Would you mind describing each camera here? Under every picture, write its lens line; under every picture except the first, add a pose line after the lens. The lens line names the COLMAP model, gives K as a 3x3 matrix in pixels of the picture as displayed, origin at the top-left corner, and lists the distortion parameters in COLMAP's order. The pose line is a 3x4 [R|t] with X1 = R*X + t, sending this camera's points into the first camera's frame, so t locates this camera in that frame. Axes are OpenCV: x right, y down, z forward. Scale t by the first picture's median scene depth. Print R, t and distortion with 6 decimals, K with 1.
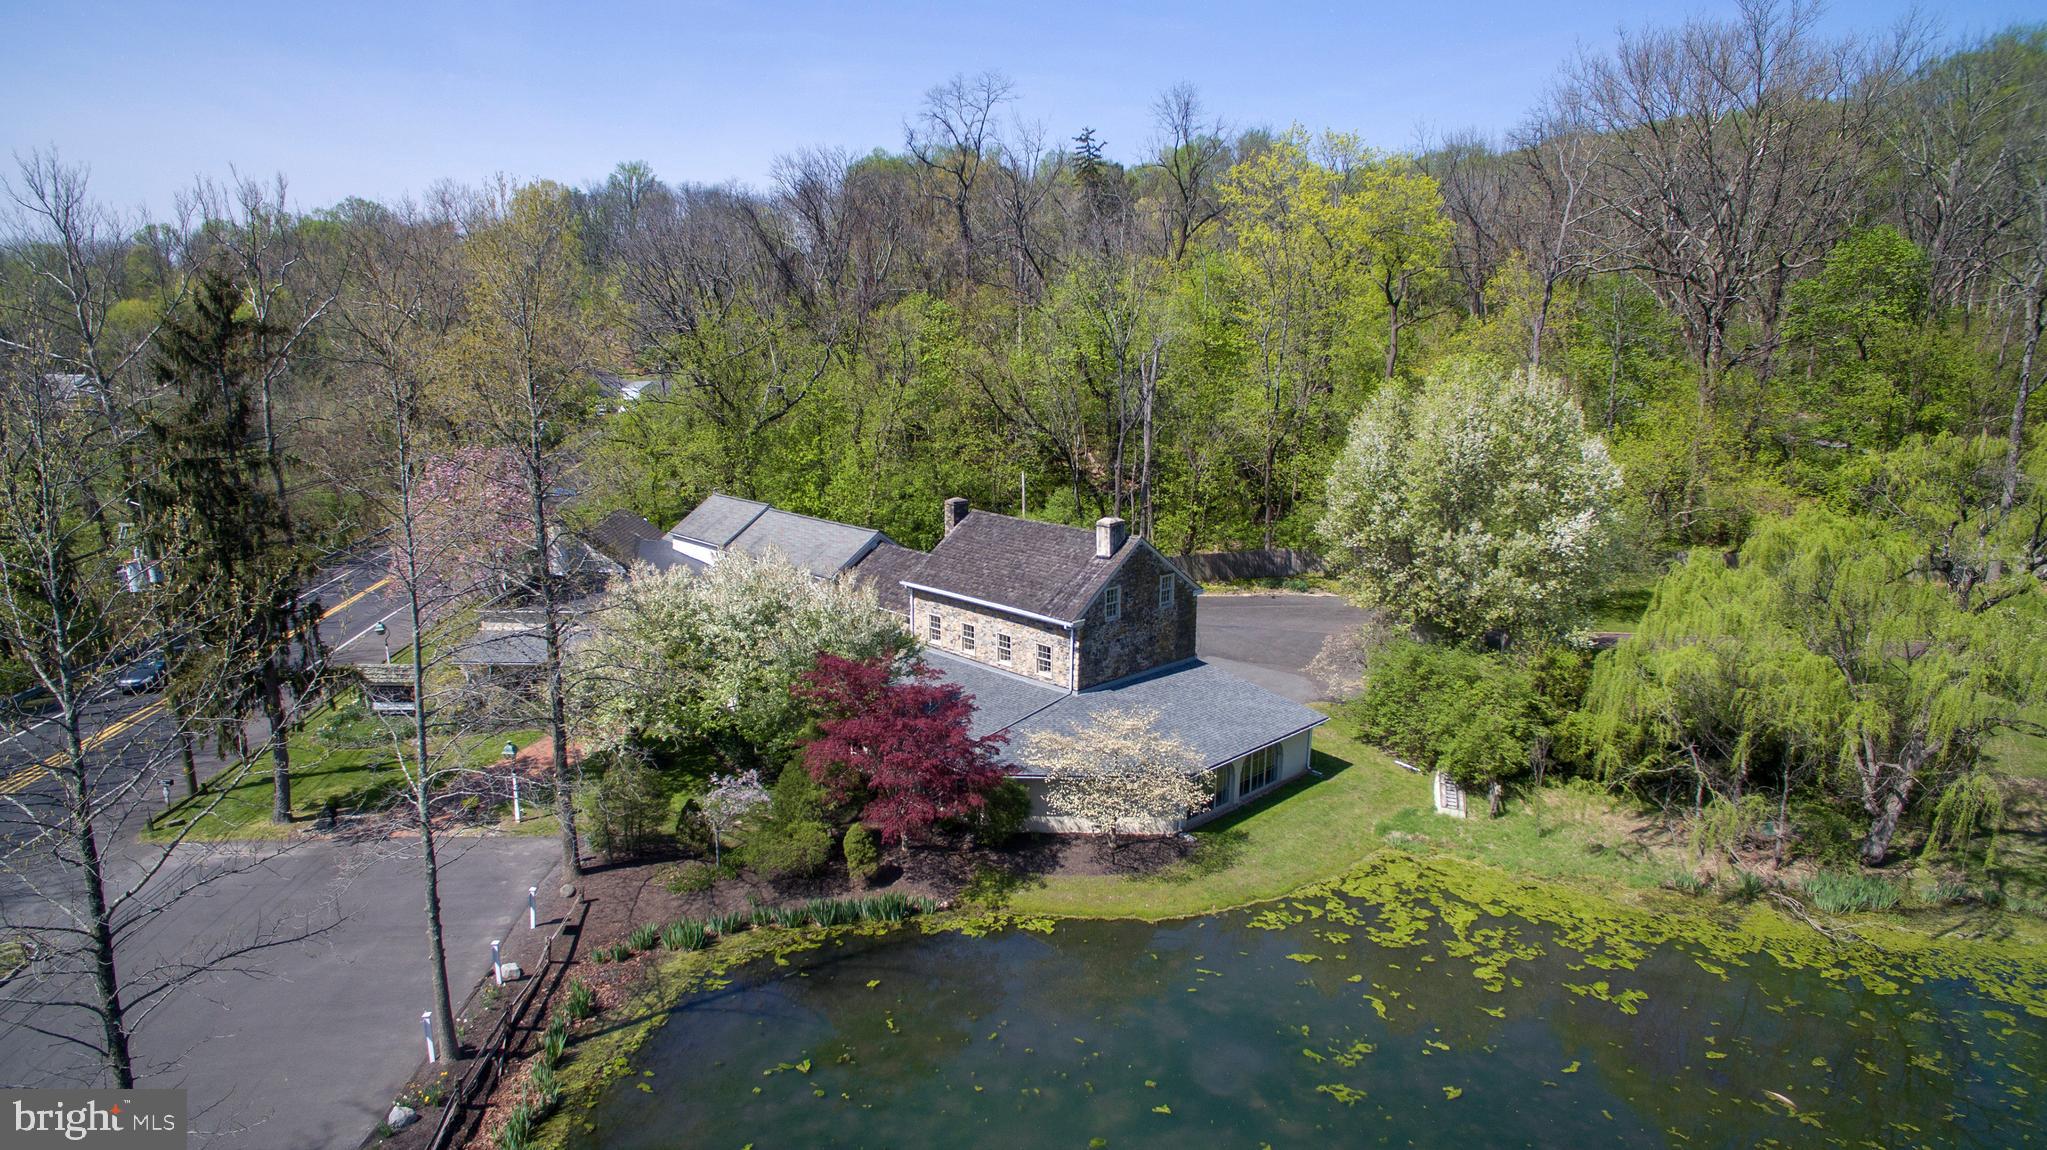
lens RADIAL K [[1193.2, 0, 1013.6], [0, 1193.2, 574.1], [0, 0, 1]] dist [-0.126822, 0.092764]
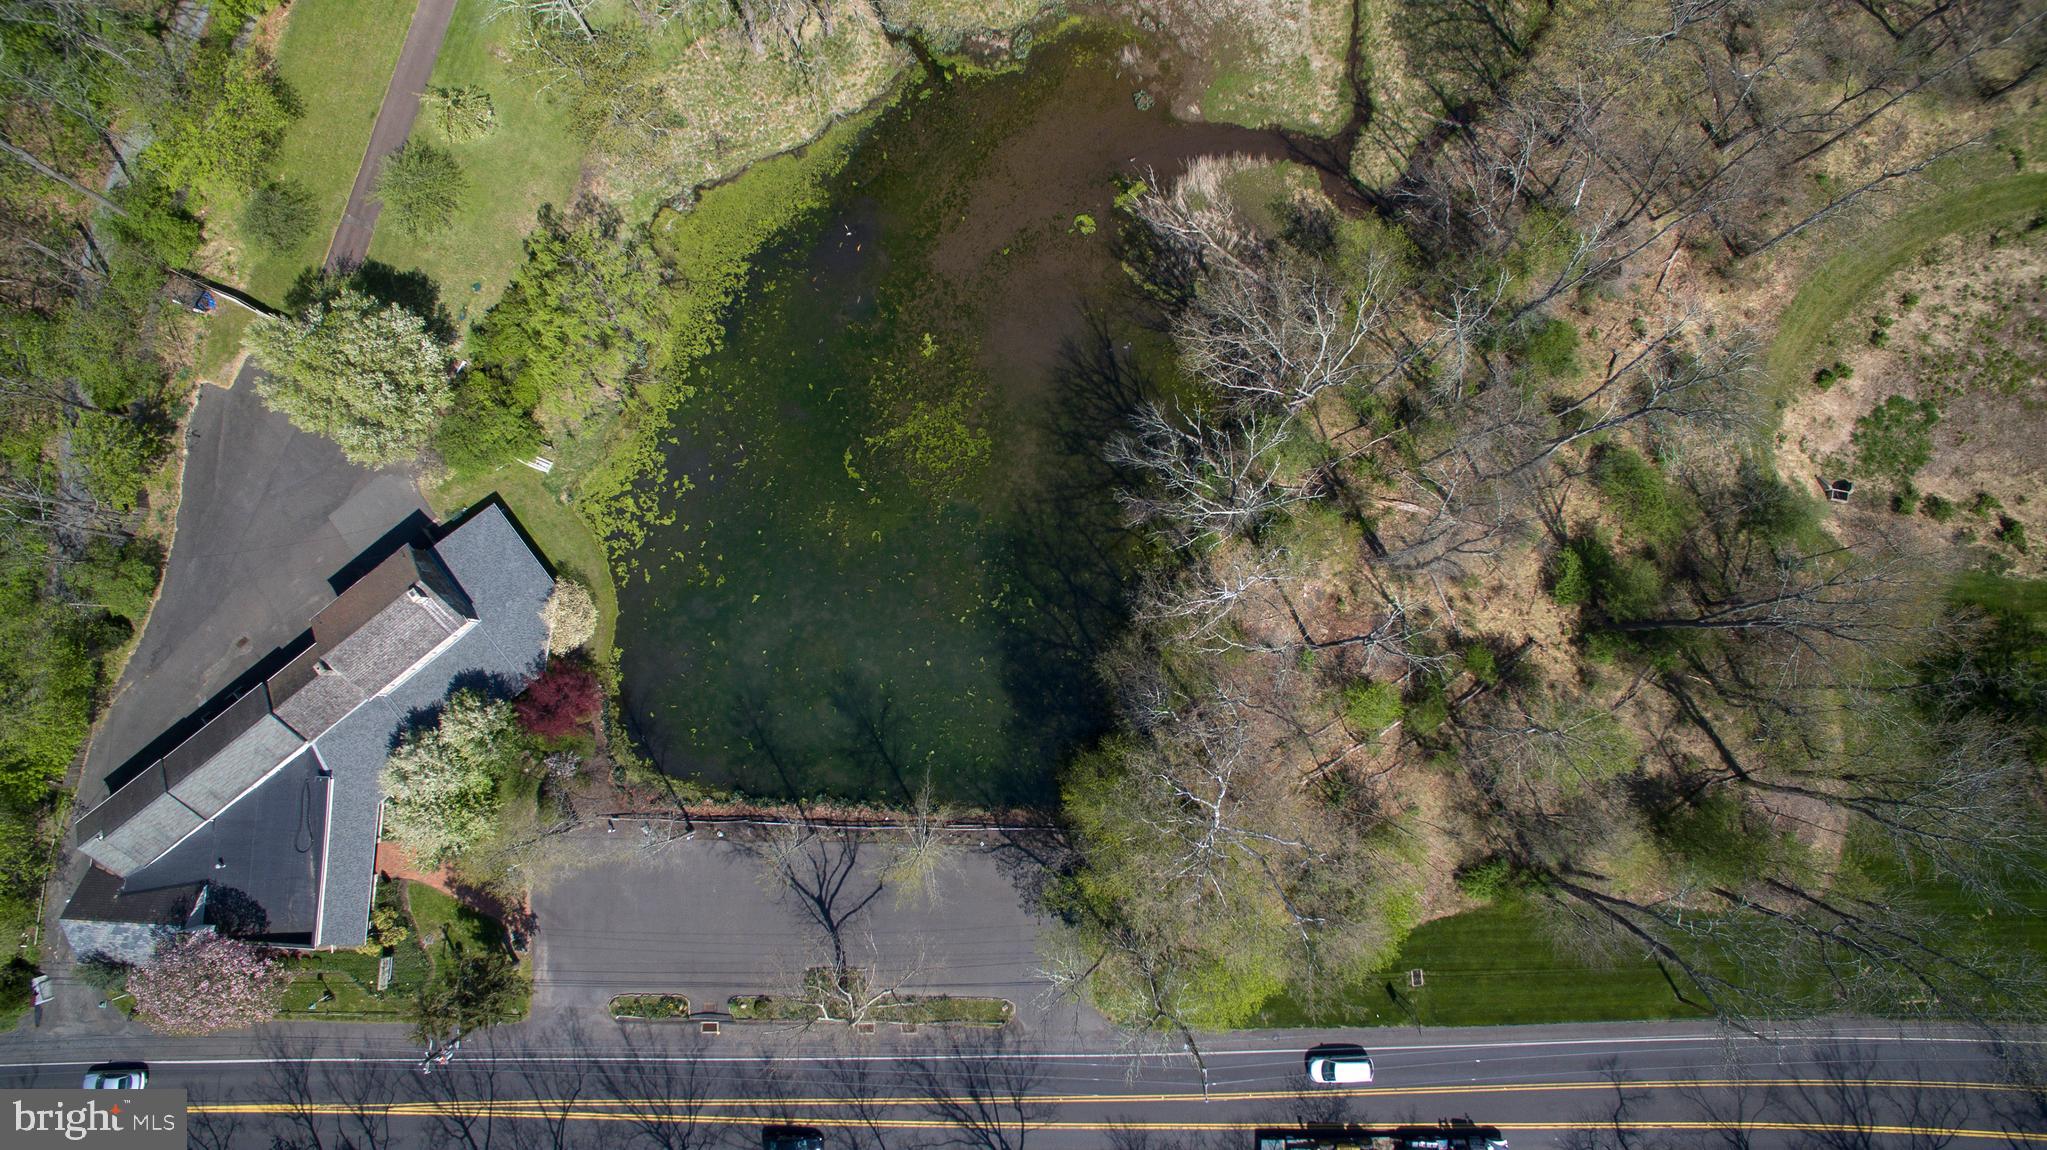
lens RADIAL K [[1193.2, 0, 1013.6], [0, 1193.2, 574.1], [0, 0, 1]] dist [-0.126822, 0.092764]
pose [[0.088968, -0.991988, 0.089689, 0.040698], [0.180215, 0.104592, 0.978051, -2.252750], [-0.979596, -0.070852, 0.188076, -0.436444]]
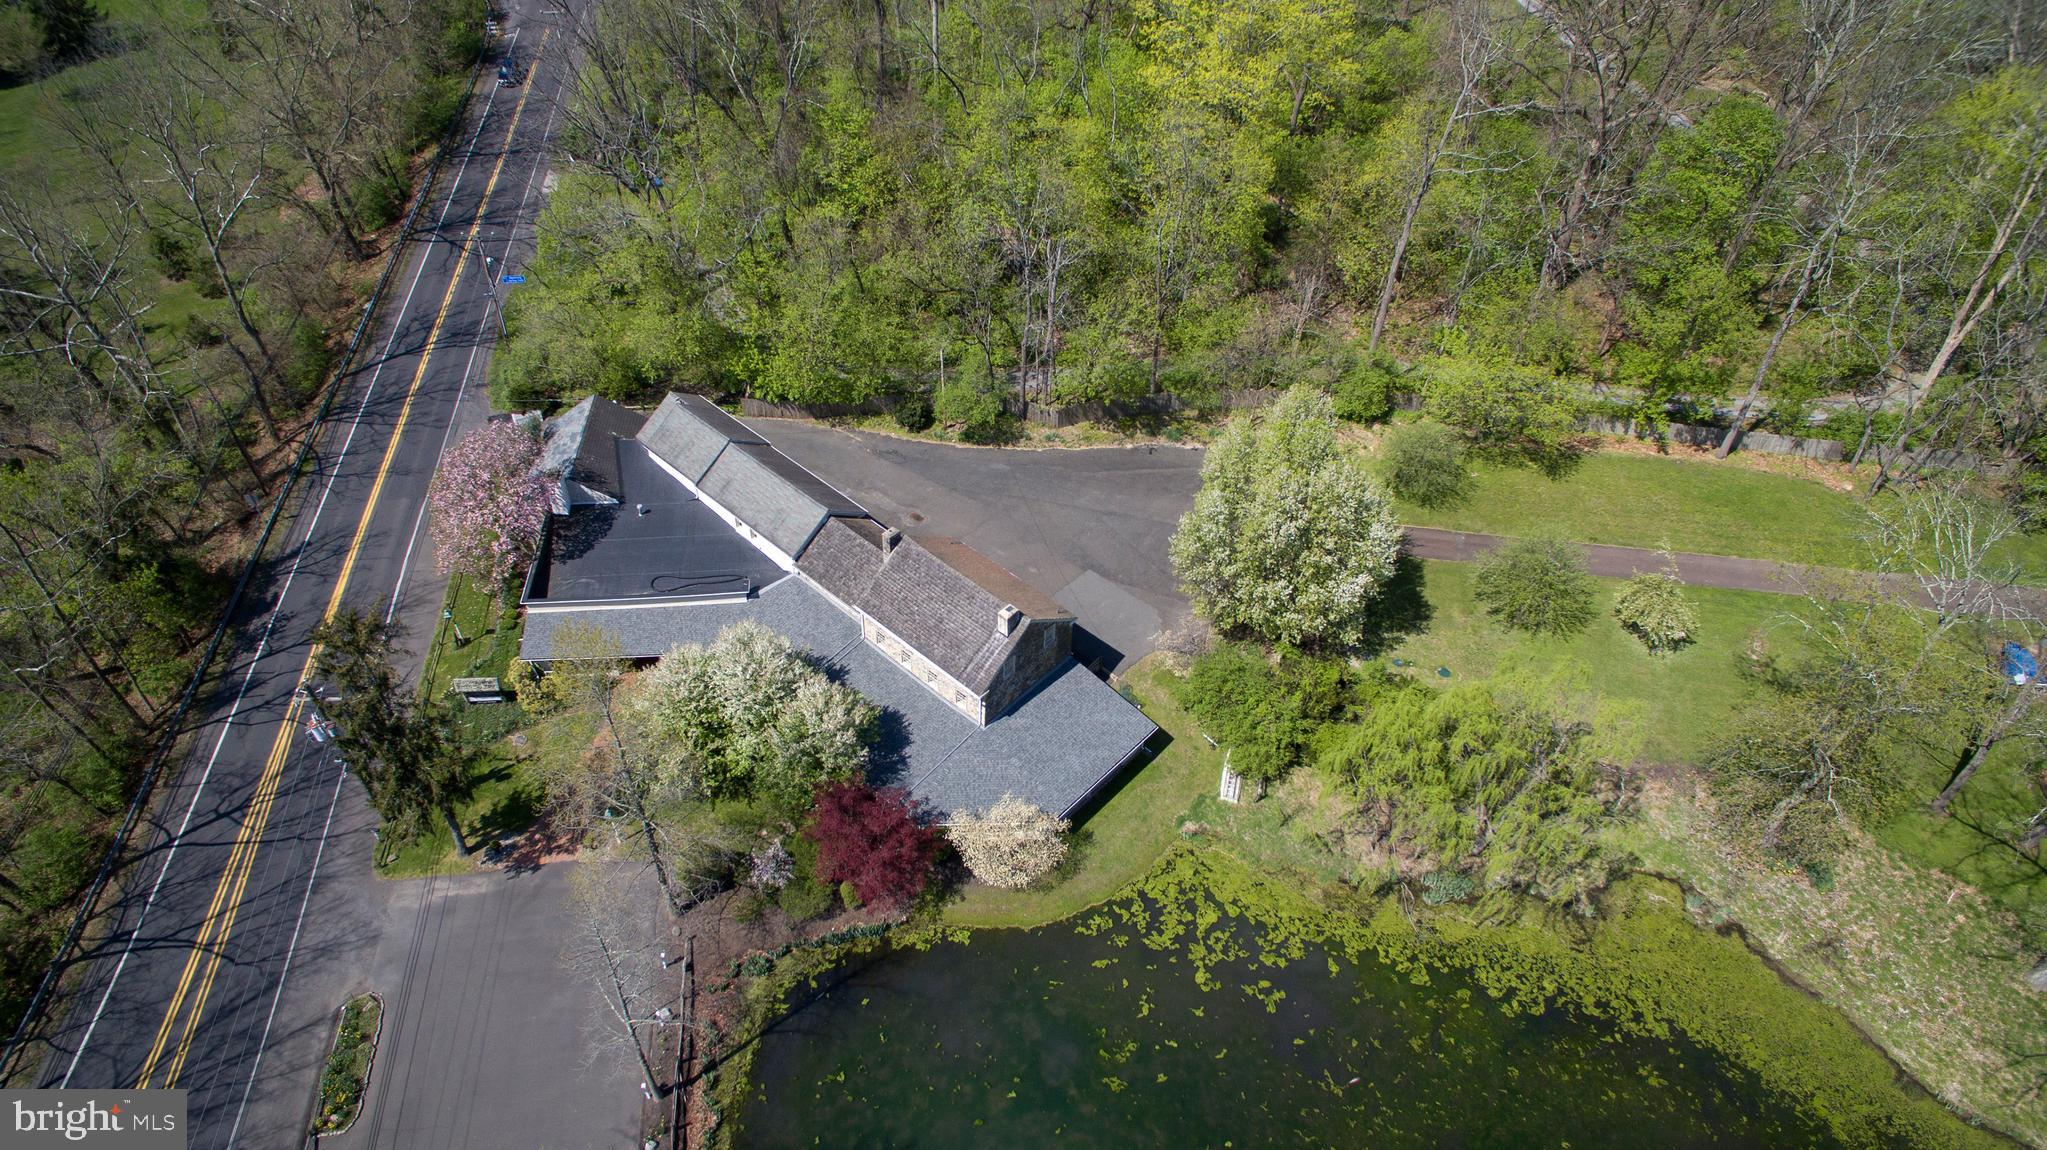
lens RADIAL K [[1193.2, 0, 1013.6], [0, 1193.2, 574.1], [0, 0, 1]] dist [-0.126822, 0.092764]
pose [[0.998074, -0.026628, 0.056030, 0.015725], [-0.005999, 0.857527, 0.514404, -1.002414], [-0.061745, -0.513749, 0.855716, -0.188832]]
